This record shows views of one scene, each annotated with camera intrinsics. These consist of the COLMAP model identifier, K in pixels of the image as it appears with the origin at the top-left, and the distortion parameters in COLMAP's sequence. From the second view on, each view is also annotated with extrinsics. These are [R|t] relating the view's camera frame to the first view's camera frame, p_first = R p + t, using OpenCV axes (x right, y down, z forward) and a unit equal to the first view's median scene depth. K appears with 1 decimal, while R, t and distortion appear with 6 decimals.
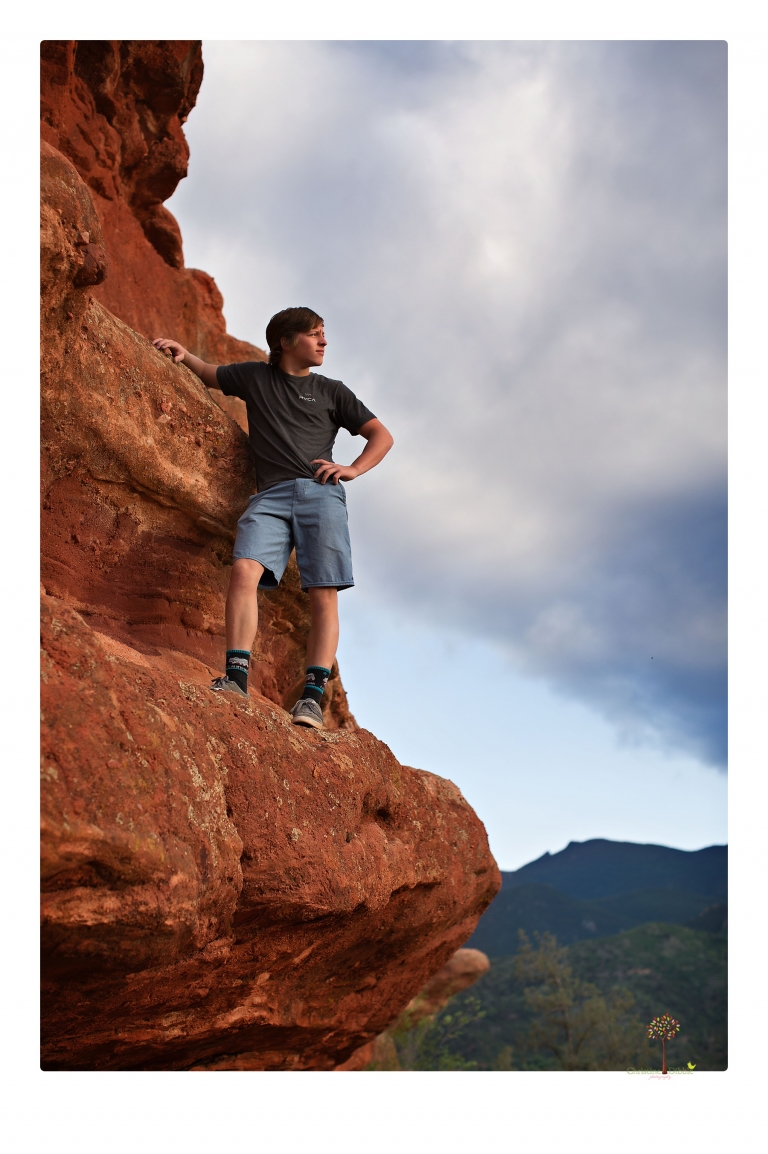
lens RADIAL K [[1485.7, 0, 379.6], [0, 1485.7, 550.6], [0, 0, 1]] dist [-0.181580, 0.372201]
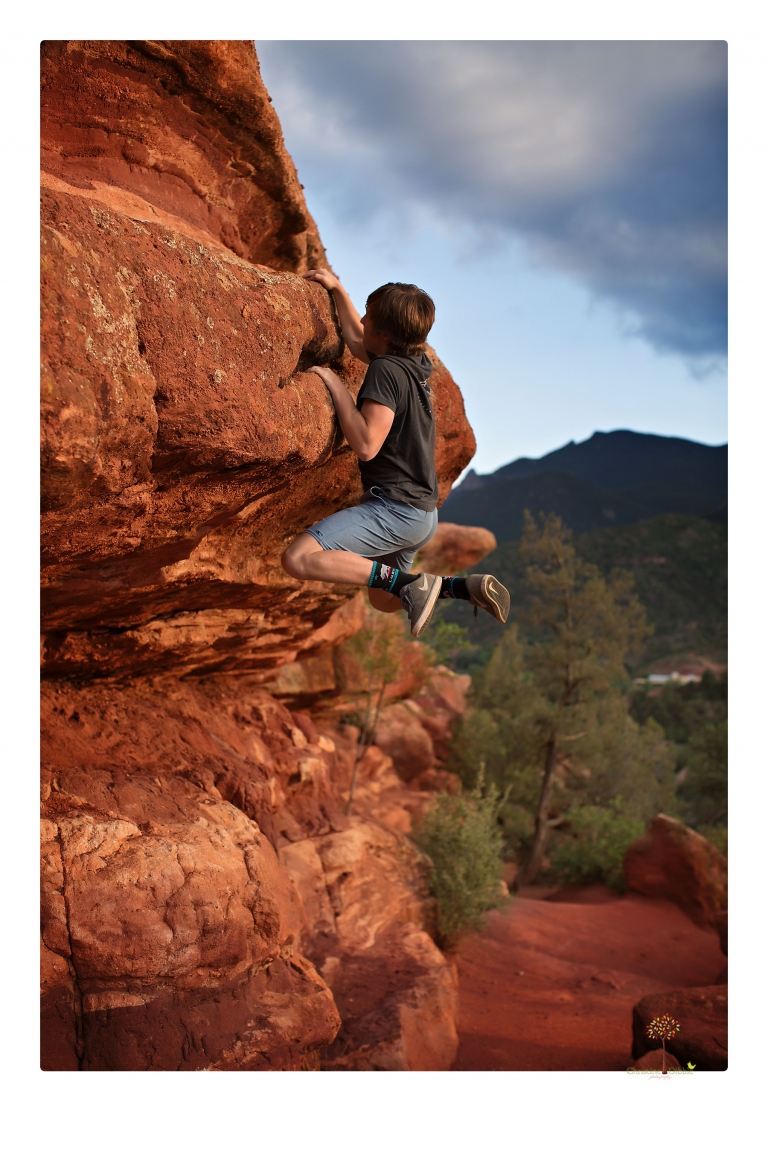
lens RADIAL K [[1485.7, 0, 379.6], [0, 1485.7, 550.6], [0, 0, 1]] dist [-0.181580, 0.372201]
pose [[0.999412, 0.030576, -0.015513, 0.051262], [-0.025113, 0.960847, 0.275940, 0.030005], [0.023343, -0.275388, 0.961050, 0.055351]]
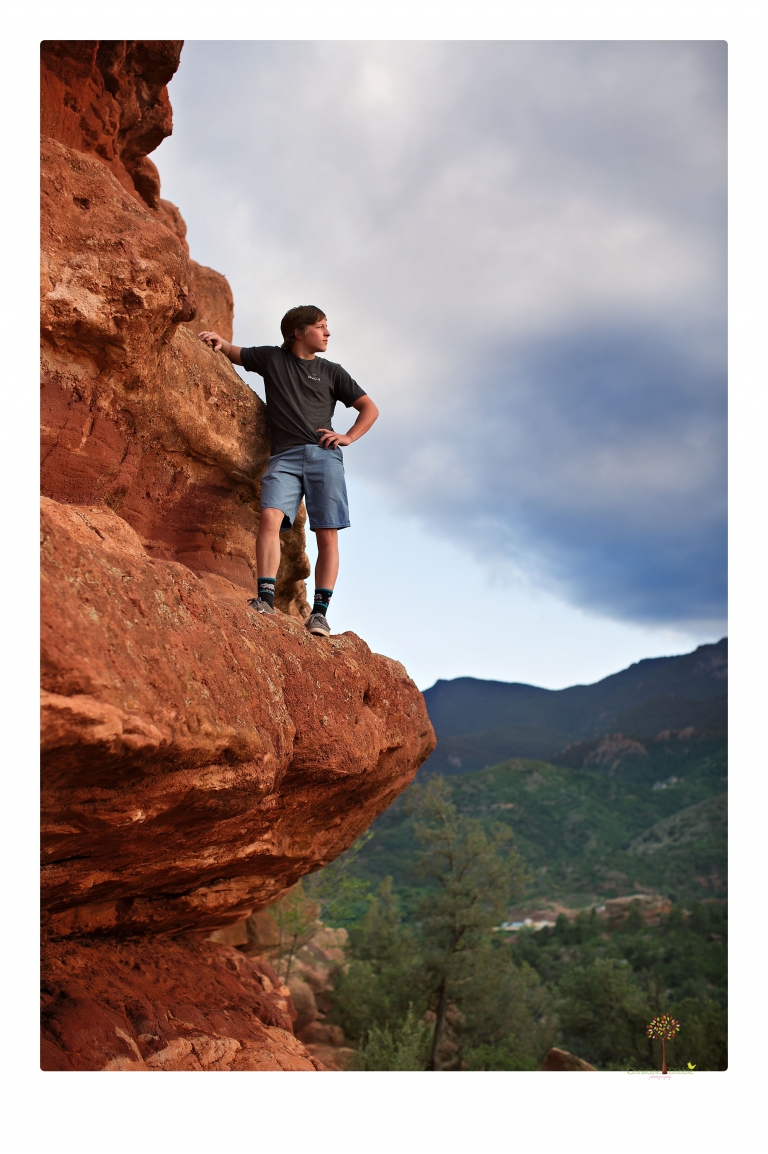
lens RADIAL K [[1485.7, 0, 379.6], [0, 1485.7, 550.6], [0, 0, 1]] dist [-0.181580, 0.372201]
pose [[0.996171, 0.012649, 0.086503, -0.104907], [-0.021978, 0.993934, 0.107762, -0.096579], [-0.084615, -0.109250, 0.990406, -0.302999]]
